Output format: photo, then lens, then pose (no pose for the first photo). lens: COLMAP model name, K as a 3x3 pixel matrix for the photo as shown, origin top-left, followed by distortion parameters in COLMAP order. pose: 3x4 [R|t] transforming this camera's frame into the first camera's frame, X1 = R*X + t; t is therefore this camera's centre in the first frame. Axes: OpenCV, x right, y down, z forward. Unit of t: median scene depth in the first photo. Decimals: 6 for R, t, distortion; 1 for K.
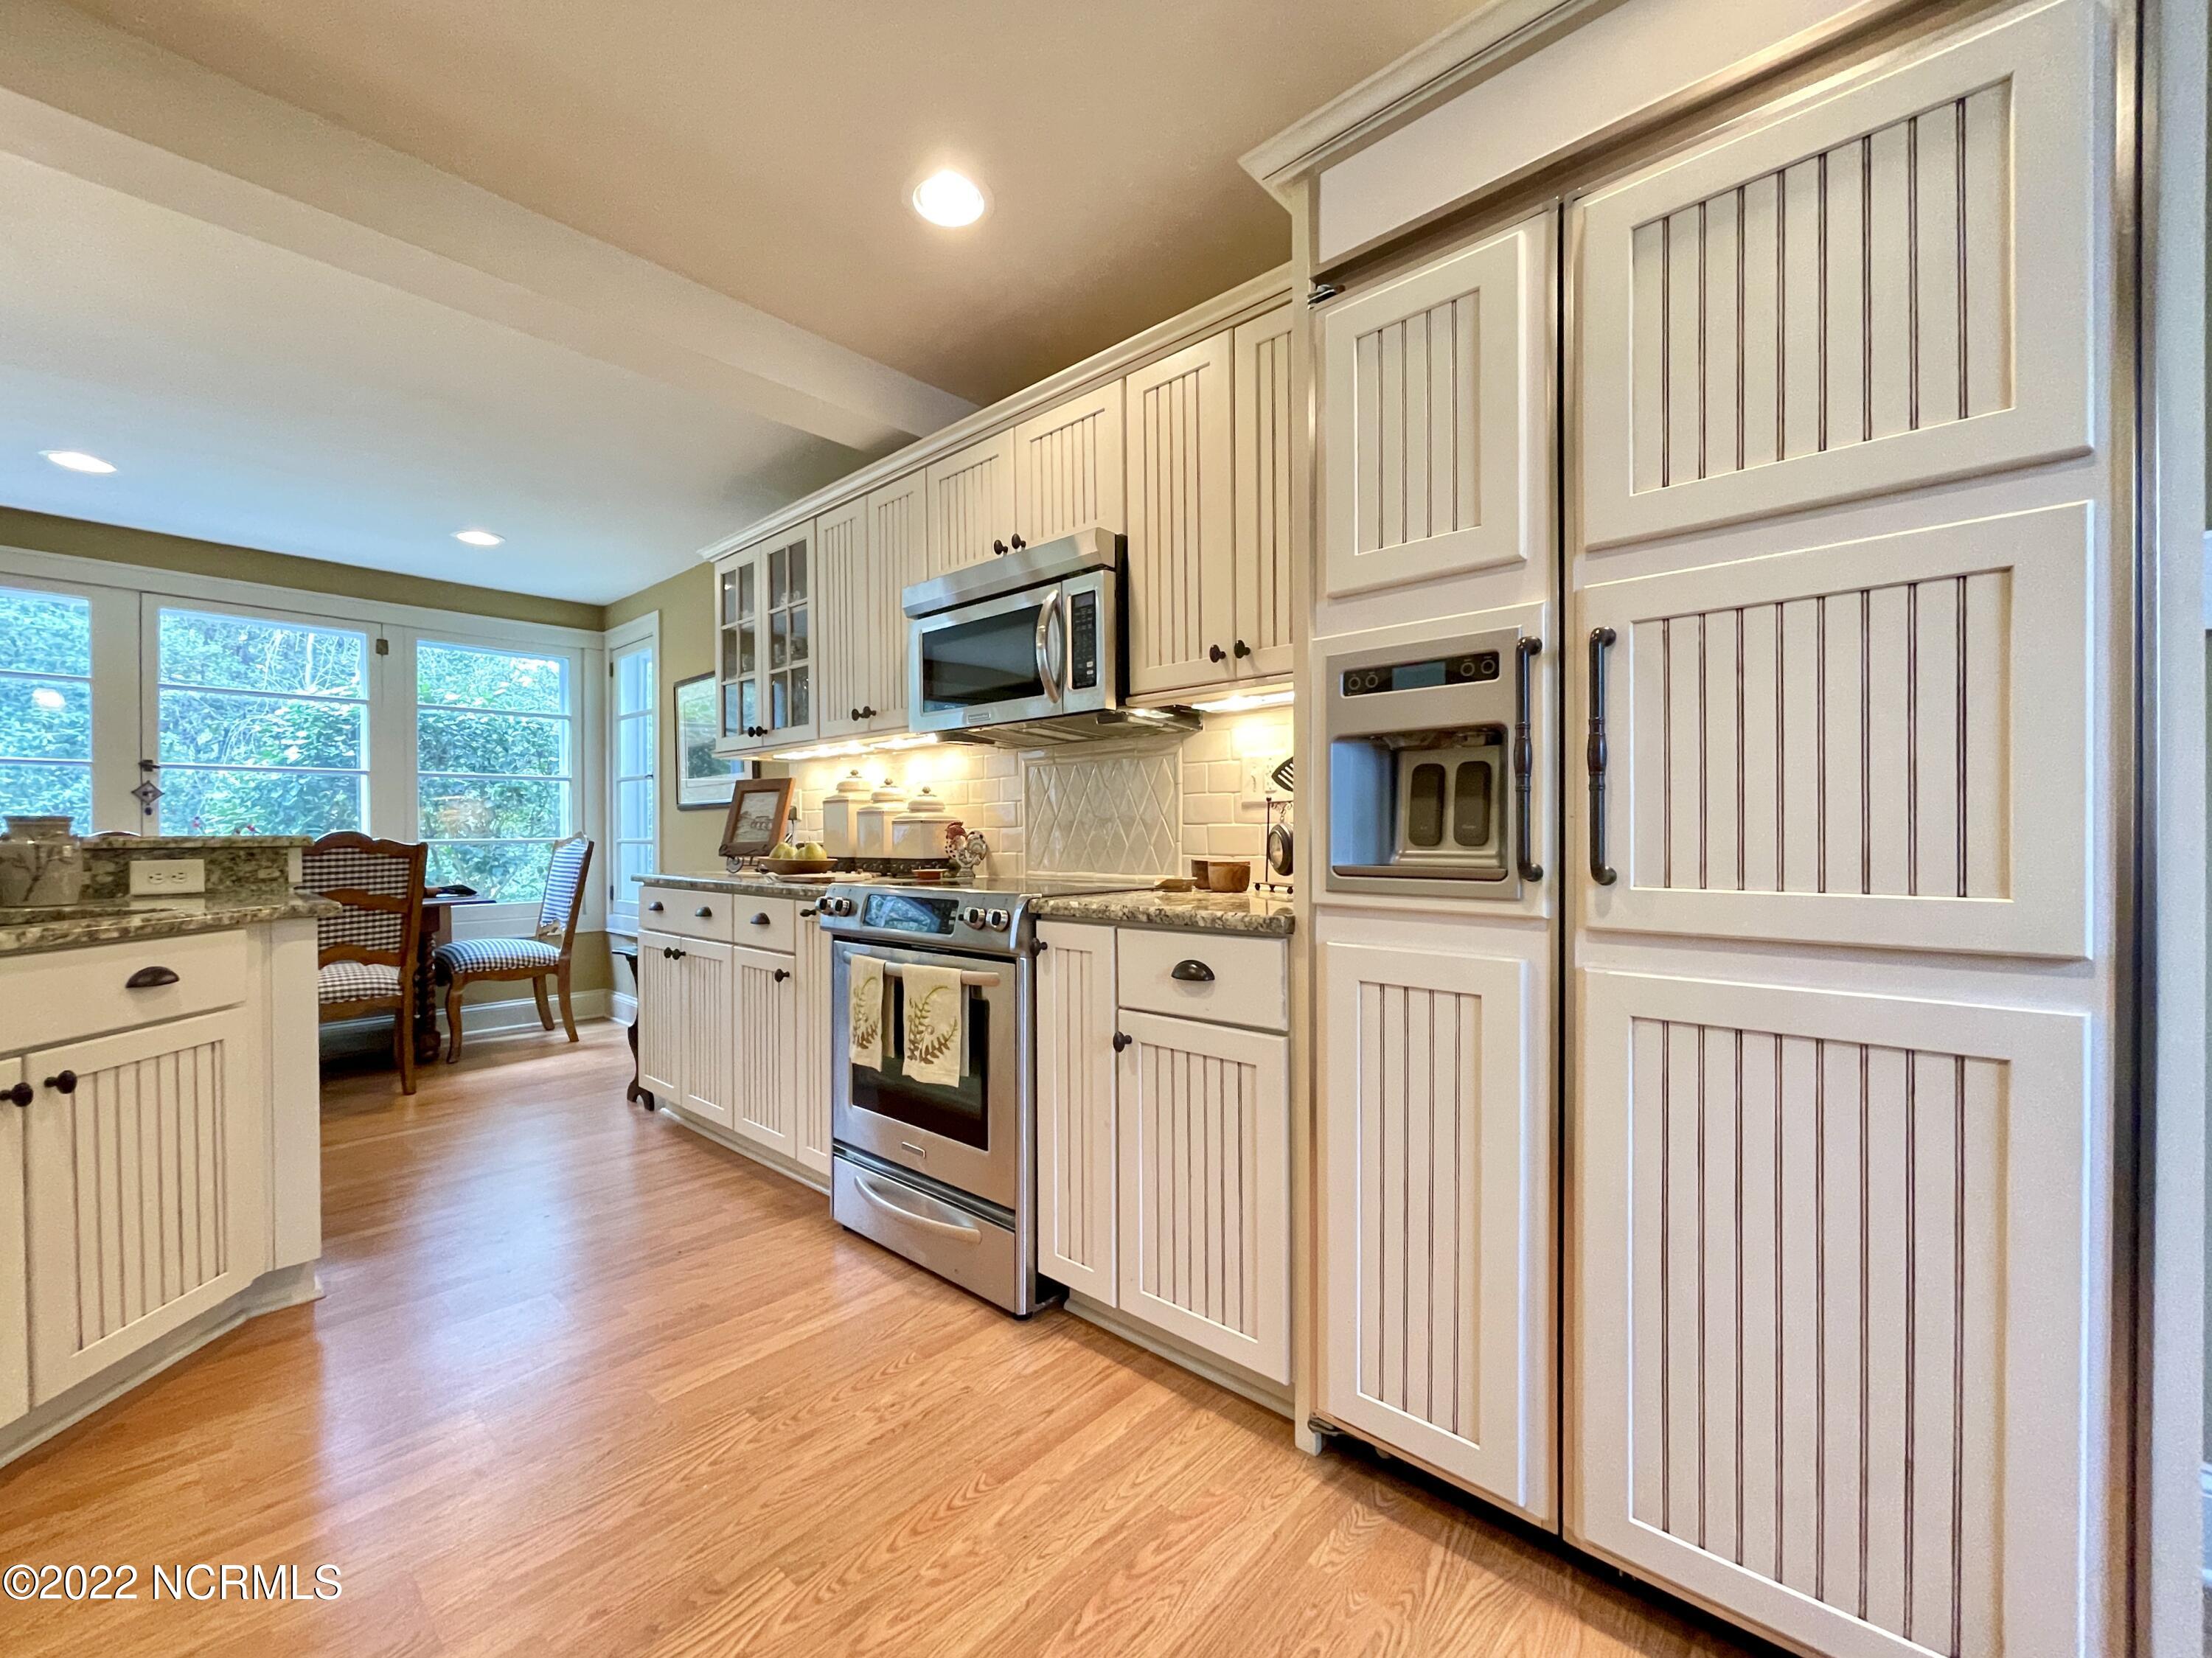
lens RADIAL K [[907.5, 0, 1074.3], [0, 907.5, 839.8], [0, 0, 1]] dist [-0.001801, 0.000663]
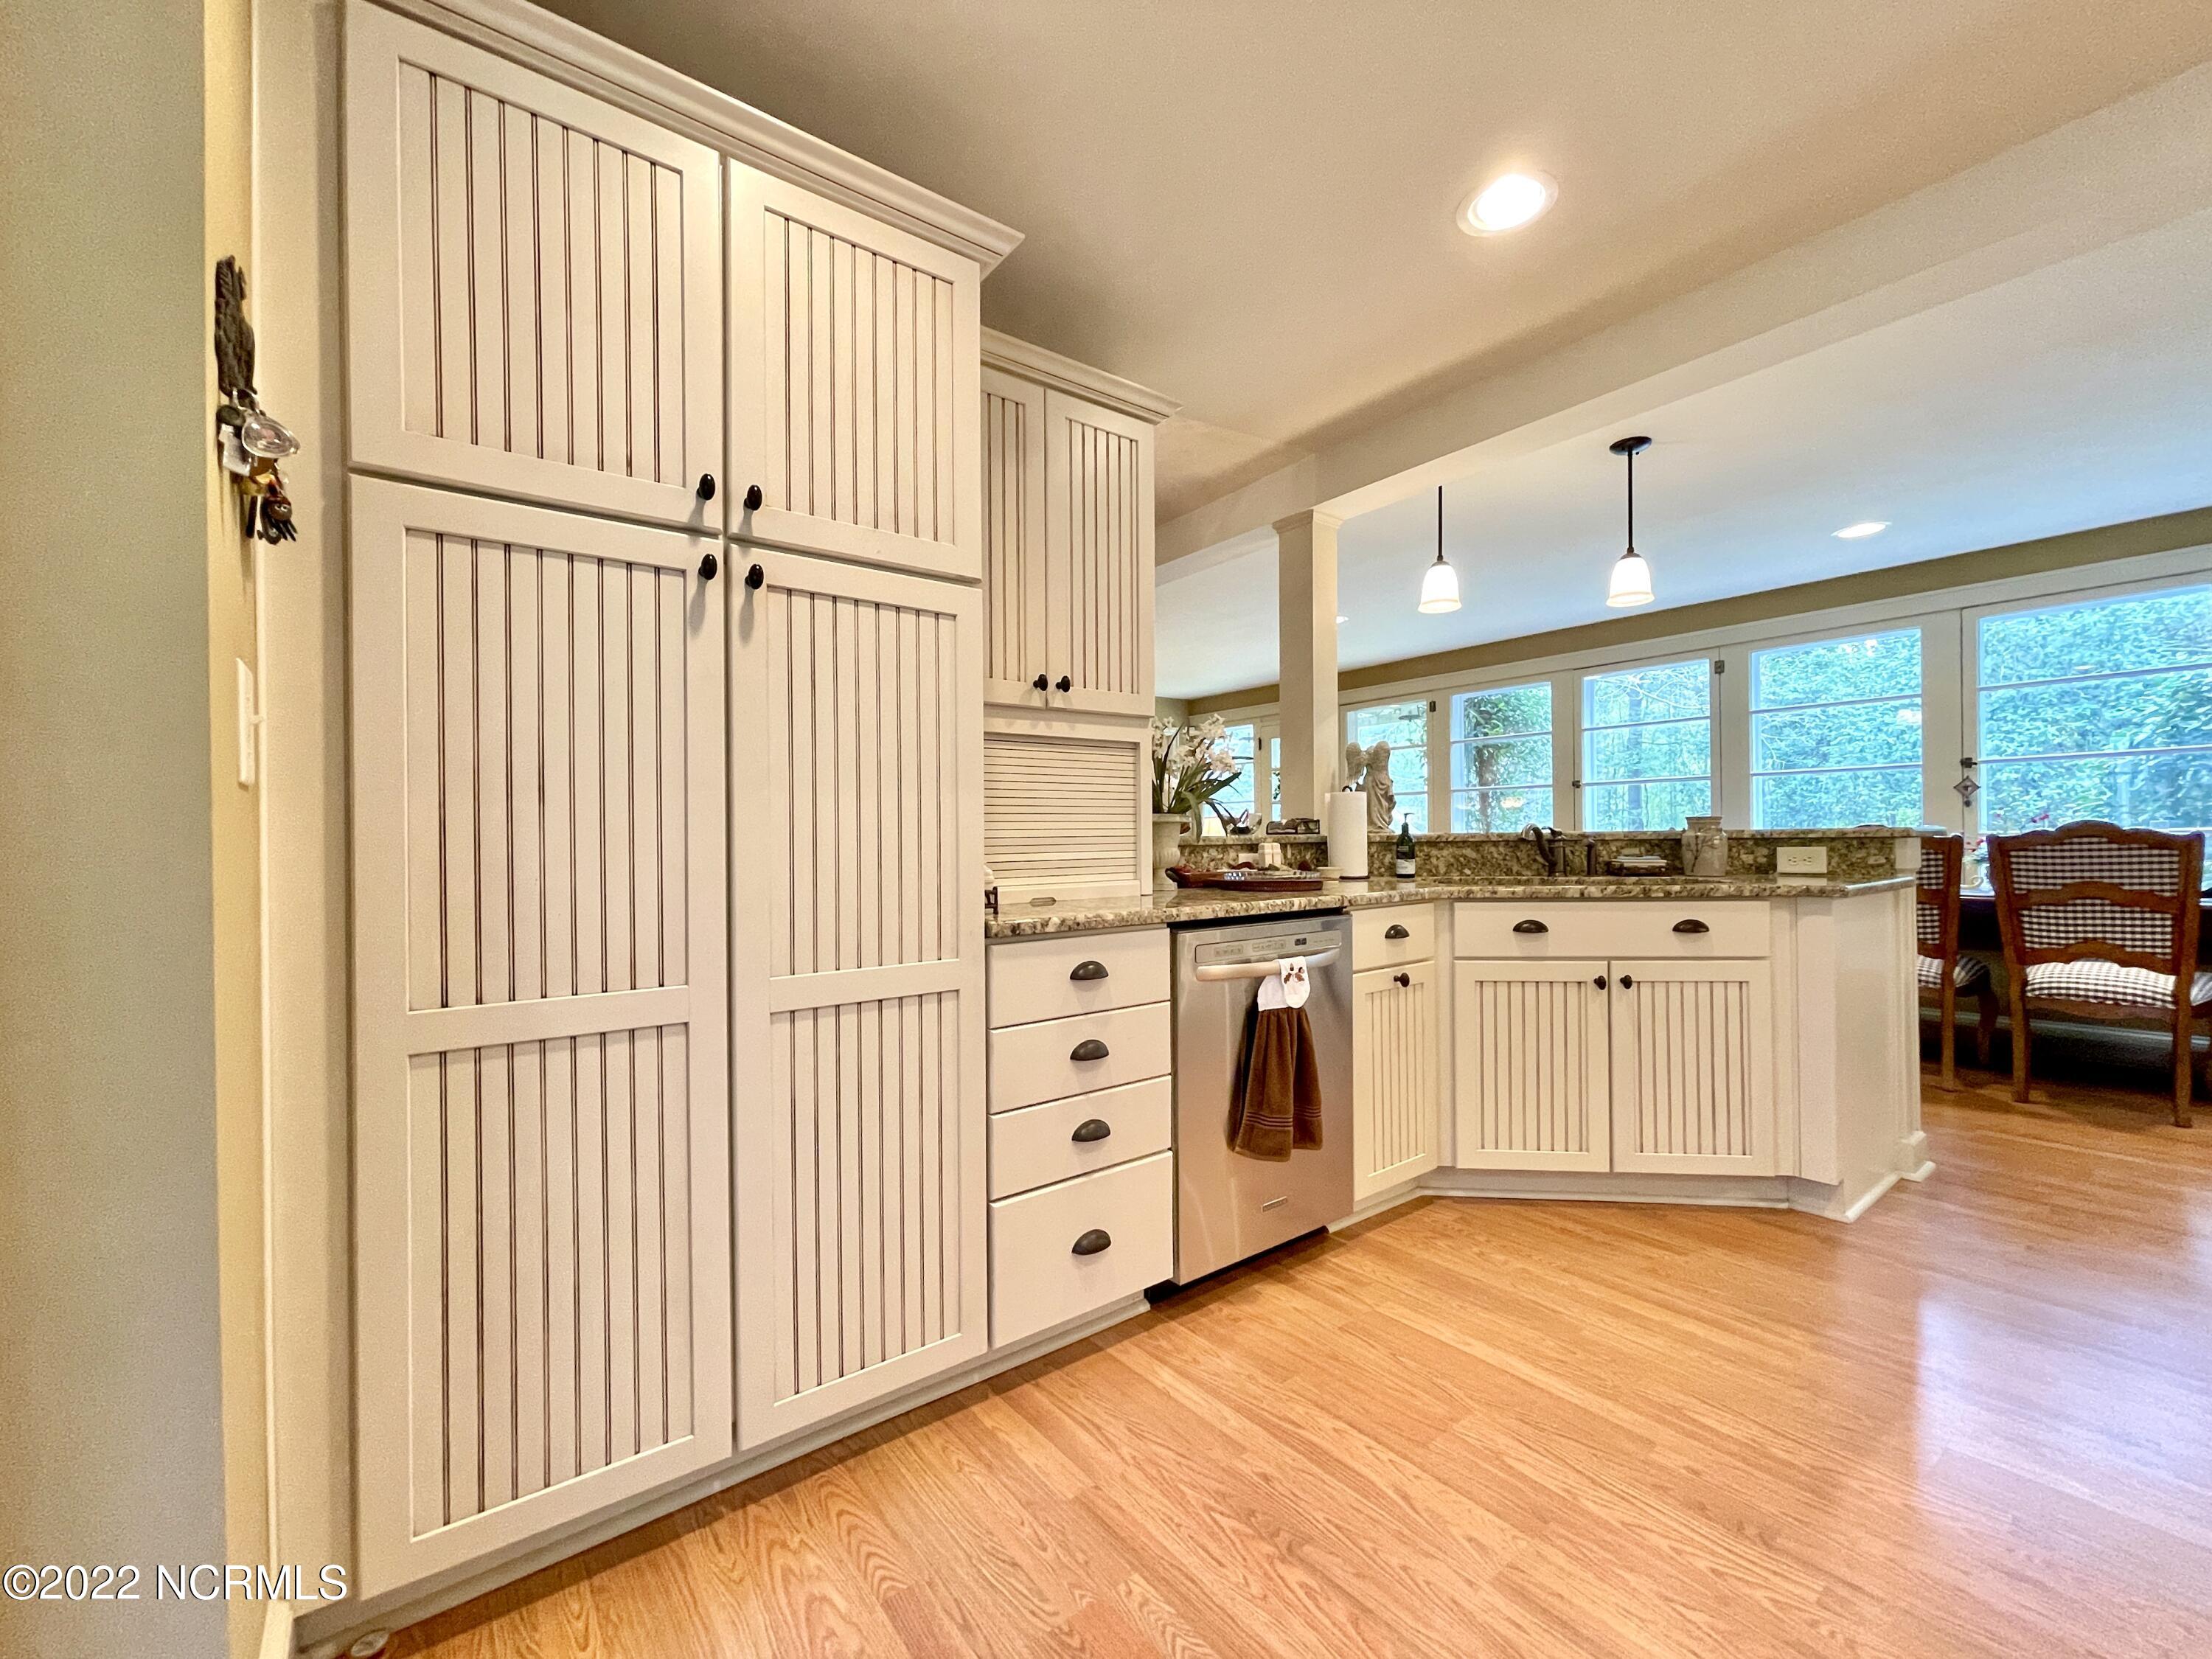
lens RADIAL K [[907.5, 0, 1115.4], [0, 907.5, 840.0], [0, 0, 1]] dist [-0.001801, 0.000663]
pose [[-0.158124, 0.009692, -0.987372, 0.560180], [0.007012, 0.999938, 0.008692, -0.007905], [0.987394, -0.005549, -0.158182, 0.303046]]
